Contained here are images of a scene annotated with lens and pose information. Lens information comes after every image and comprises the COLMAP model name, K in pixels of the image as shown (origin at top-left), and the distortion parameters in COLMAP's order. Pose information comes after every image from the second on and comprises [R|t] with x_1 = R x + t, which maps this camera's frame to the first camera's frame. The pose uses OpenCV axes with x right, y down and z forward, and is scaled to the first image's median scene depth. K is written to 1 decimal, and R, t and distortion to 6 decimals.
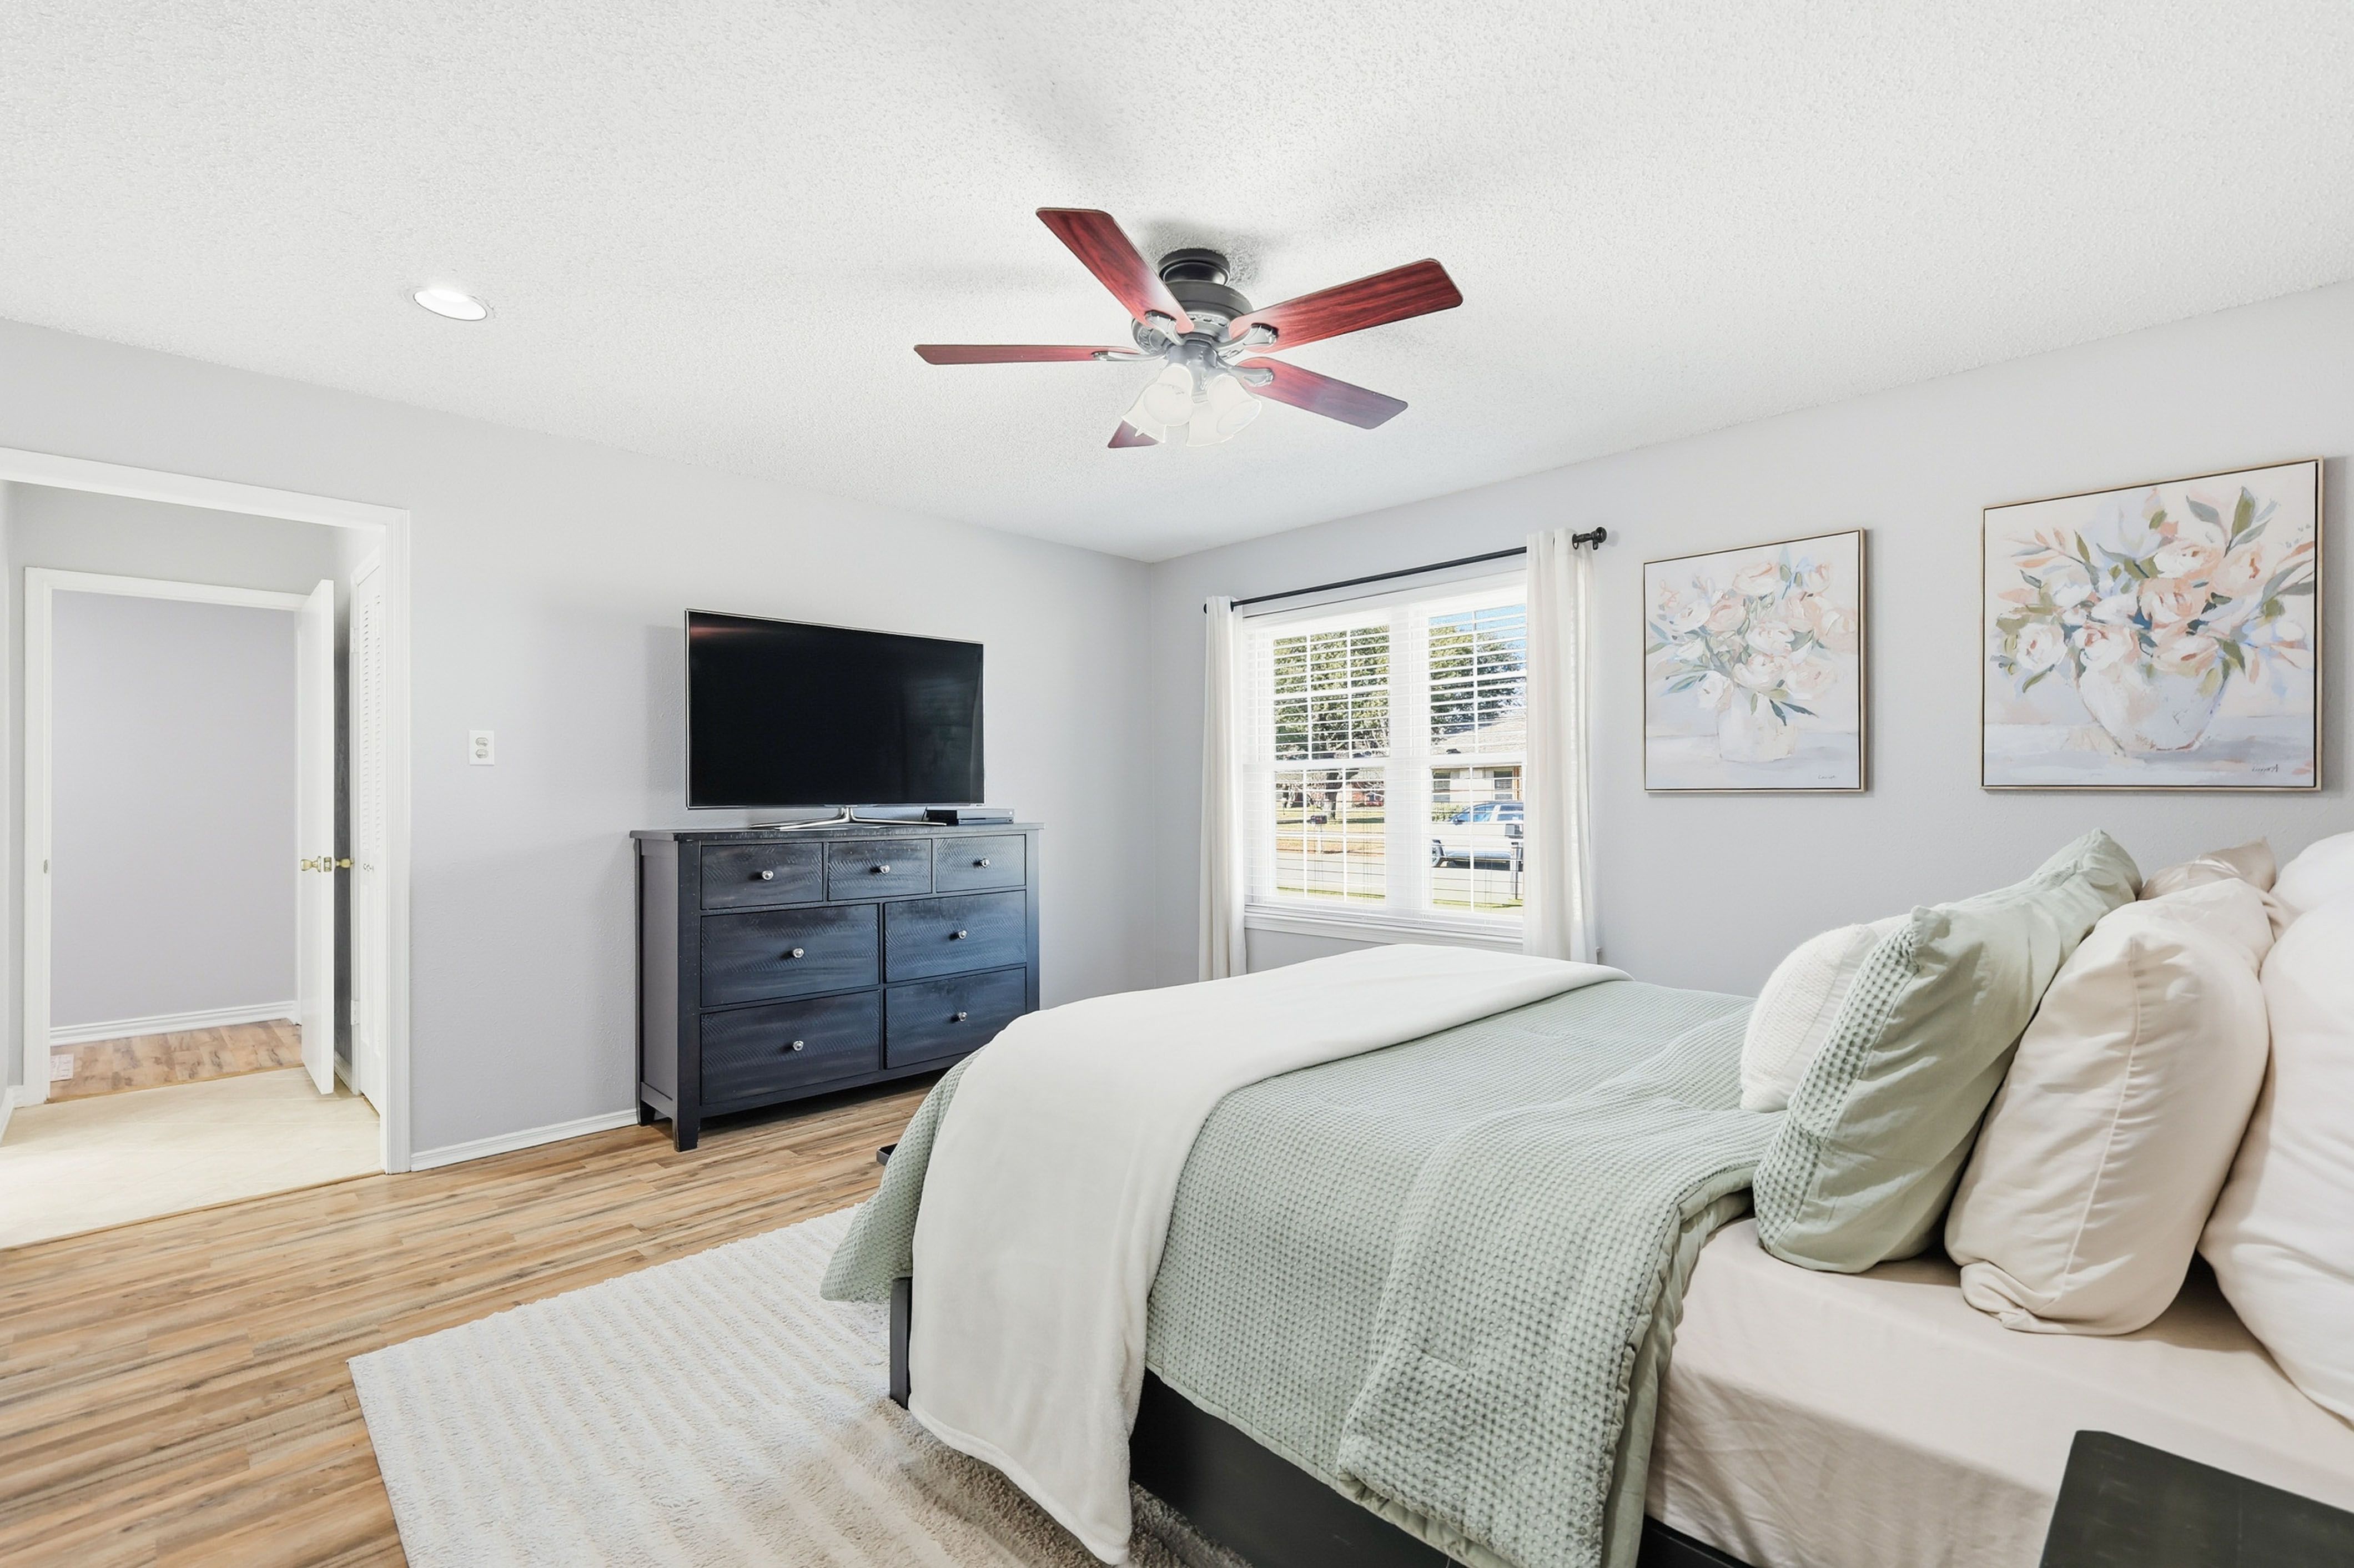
lens RADIAL K [[1037.2, 0, 1191.3], [0, 1037.2, 797.4], [0, 0, 1]] dist [-0.000489, 0.000188]
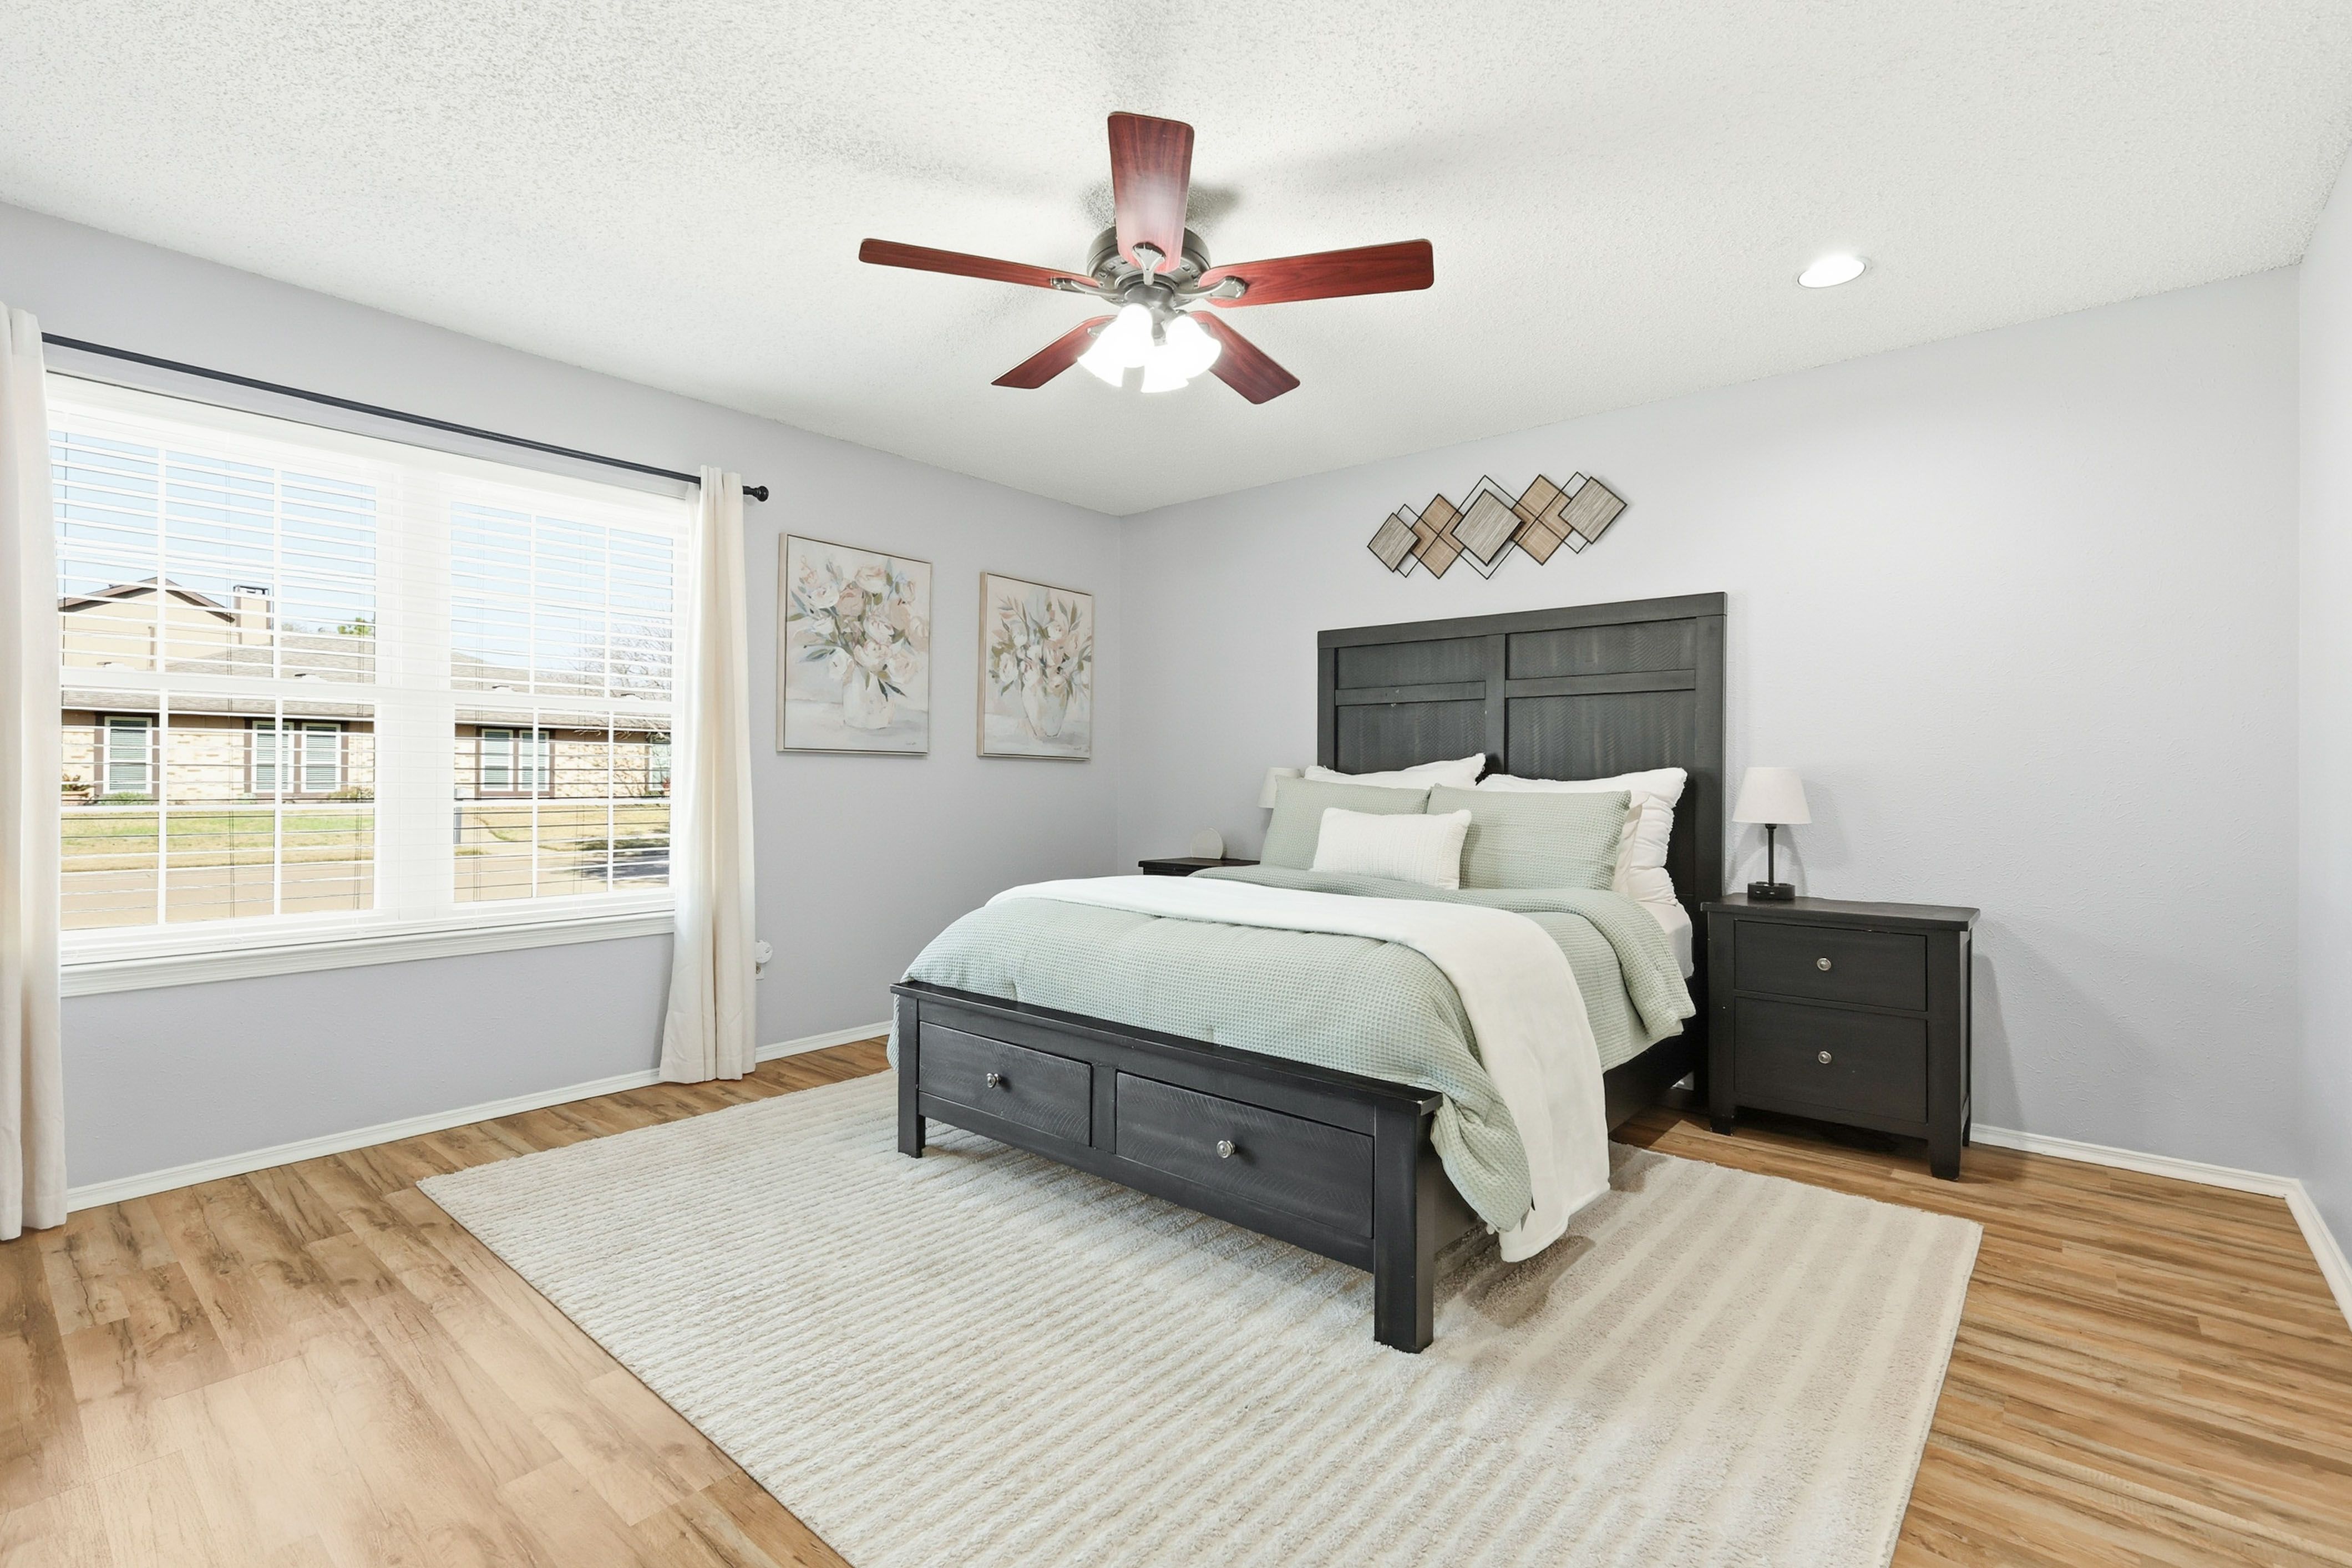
lens RADIAL K [[1036.4, 0, 1179.9], [0, 1036.4, 779.5], [0, 0, 1]] dist [-0.000489, 0.000188]
pose [[-0.072527, 0.001930, 0.997365, -0.799305], [-0.006685, 0.999975, -0.002421, 0.029712], [-0.997344, -0.006843, -0.072512, 0.834580]]
